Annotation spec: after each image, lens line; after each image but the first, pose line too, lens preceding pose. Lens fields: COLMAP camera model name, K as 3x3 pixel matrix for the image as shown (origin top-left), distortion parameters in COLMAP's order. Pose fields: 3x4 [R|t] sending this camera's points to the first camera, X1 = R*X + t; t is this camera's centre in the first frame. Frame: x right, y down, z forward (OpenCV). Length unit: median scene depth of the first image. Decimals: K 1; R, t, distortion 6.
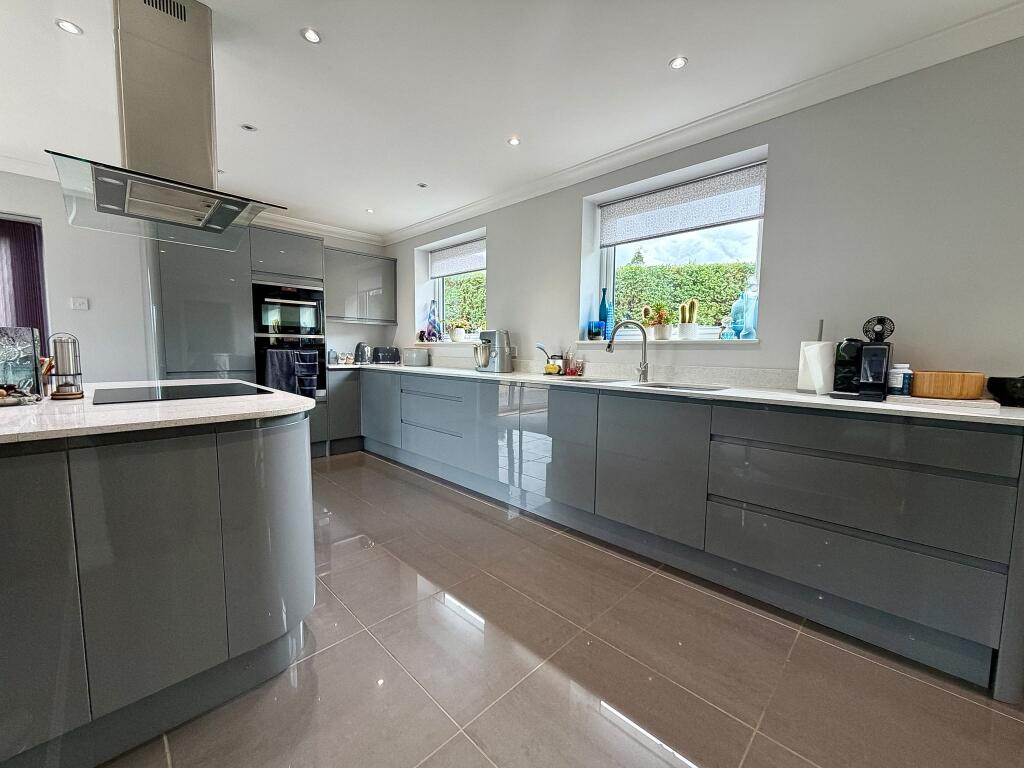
lens RADIAL K [[411.0, 0, 512.0], [0, 411.0, 384.0], [0, 0, 1]] dist [-0.001093, -0.000120]
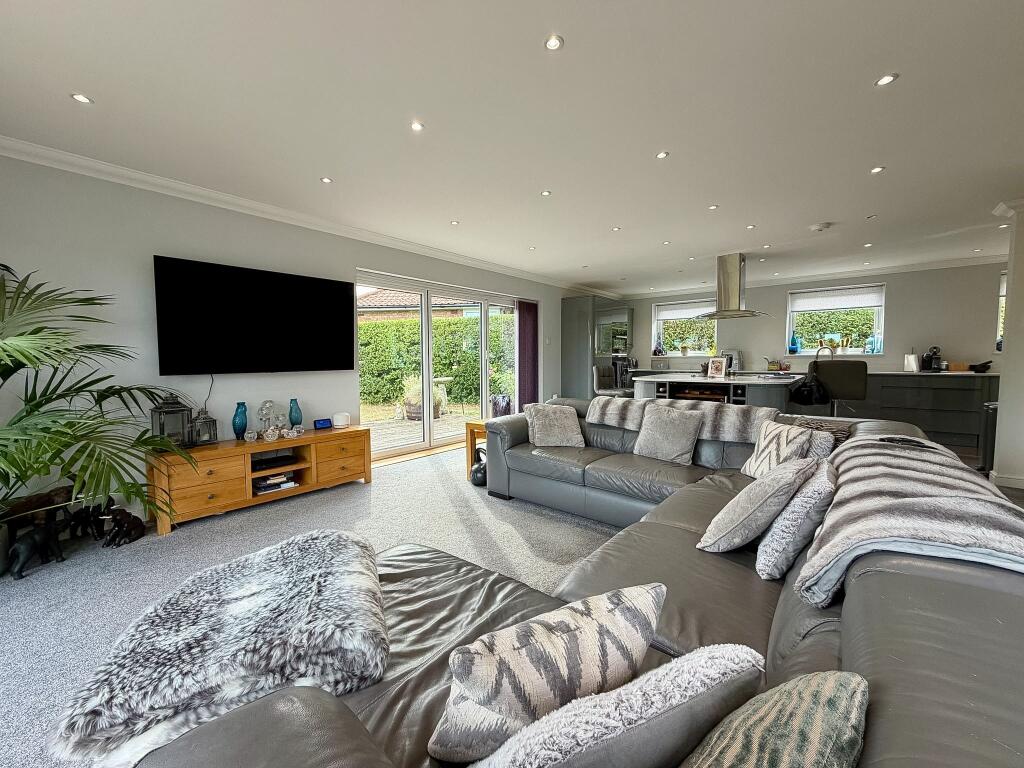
lens RADIAL K [[411.0, 0, 512.0], [0, 411.0, 384.0], [0, 0, 1]] dist [-0.001093, -0.000120]
pose [[0.995949, -0.026703, 0.085865, -1.179074], [0.028715, 0.999339, -0.022277, 0.044392], [-0.085213, 0.024652, 0.996058, -0.833800]]
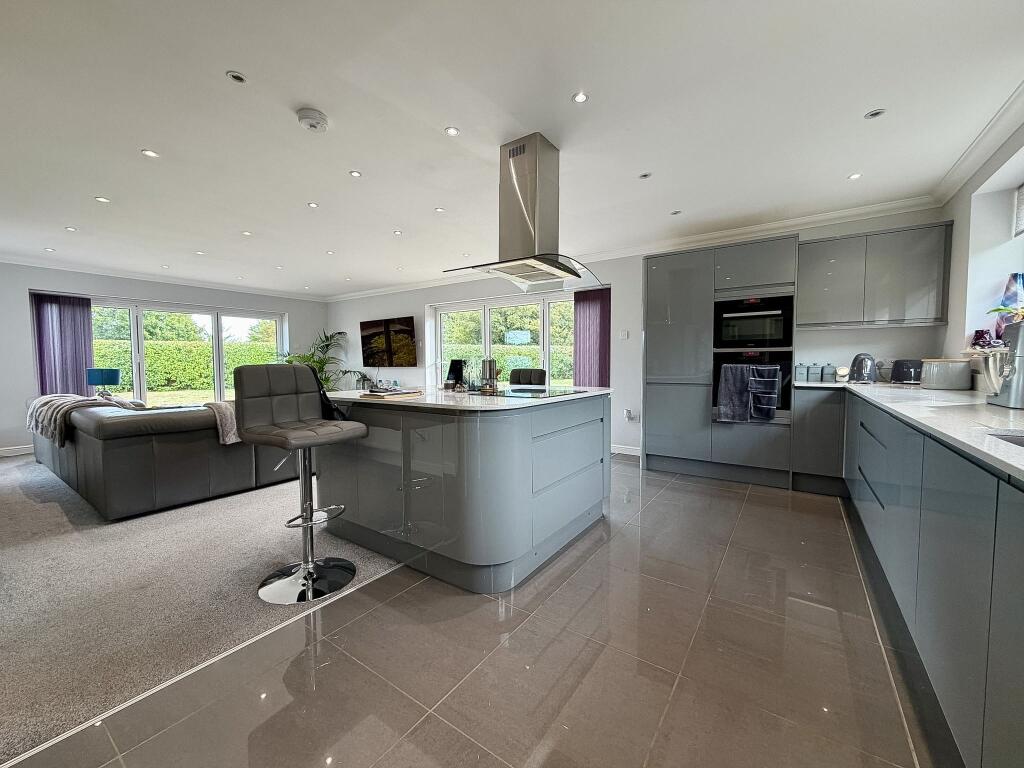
lens RADIAL K [[411.0, 0, 512.0], [0, 411.0, 384.0], [0, 0, 1]] dist [-0.001093, -0.000120]
pose [[0.171828, 0.037520, -0.984412, 0.296191], [-0.073895, 0.996950, 0.025100, -0.021752], [0.982352, 0.068430, 0.174077, 0.294112]]
